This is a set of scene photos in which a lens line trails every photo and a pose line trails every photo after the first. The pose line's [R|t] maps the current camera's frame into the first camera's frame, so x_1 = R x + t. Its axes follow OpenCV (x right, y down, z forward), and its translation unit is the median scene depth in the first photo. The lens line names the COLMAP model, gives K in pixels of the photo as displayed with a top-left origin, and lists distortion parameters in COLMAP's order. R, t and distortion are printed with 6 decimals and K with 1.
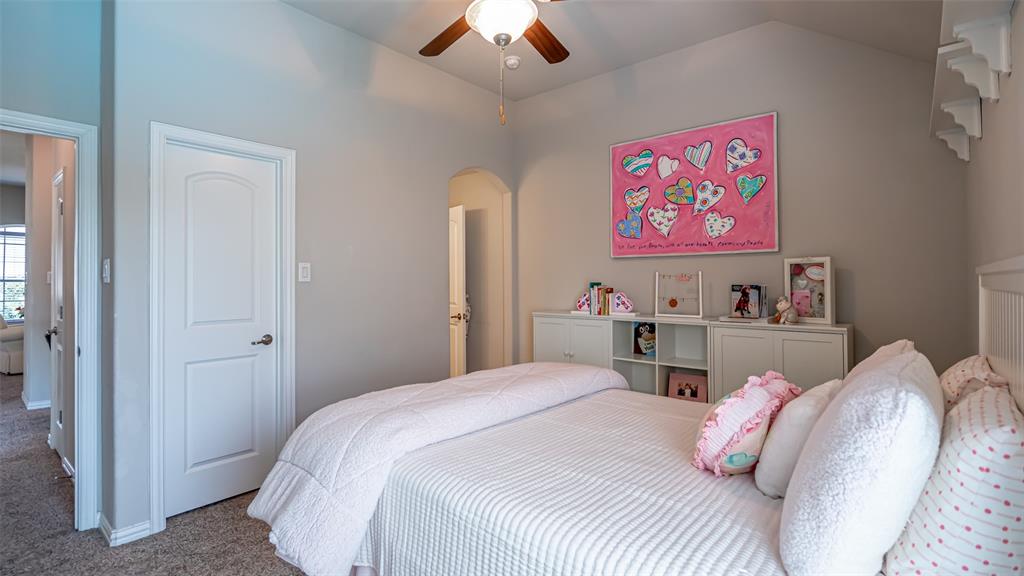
lens RADIAL K [[468.2, 0, 512.0], [0, 468.2, 288.0], [0, 0, 1]] dist [-0.001149, -0.000211]
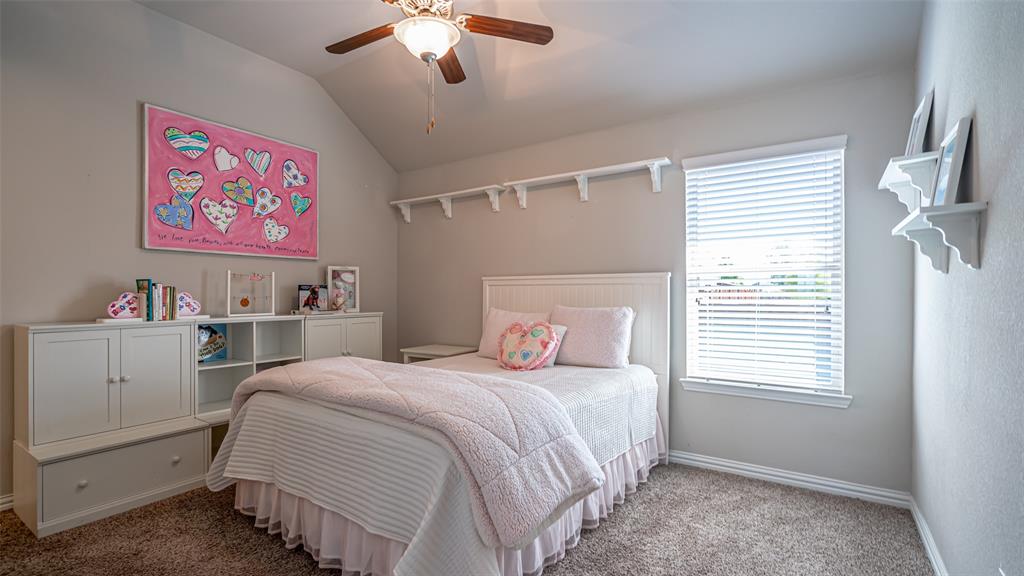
lens RADIAL K [[468.2, 0, 512.0], [0, 468.2, 288.0], [0, 0, 1]] dist [-0.001149, -0.000211]
pose [[-0.091035, 0.003068, 0.995843, -0.689808], [-0.003847, 0.999987, -0.003432, 0.002549], [-0.995840, -0.004143, -0.091022, 0.517382]]
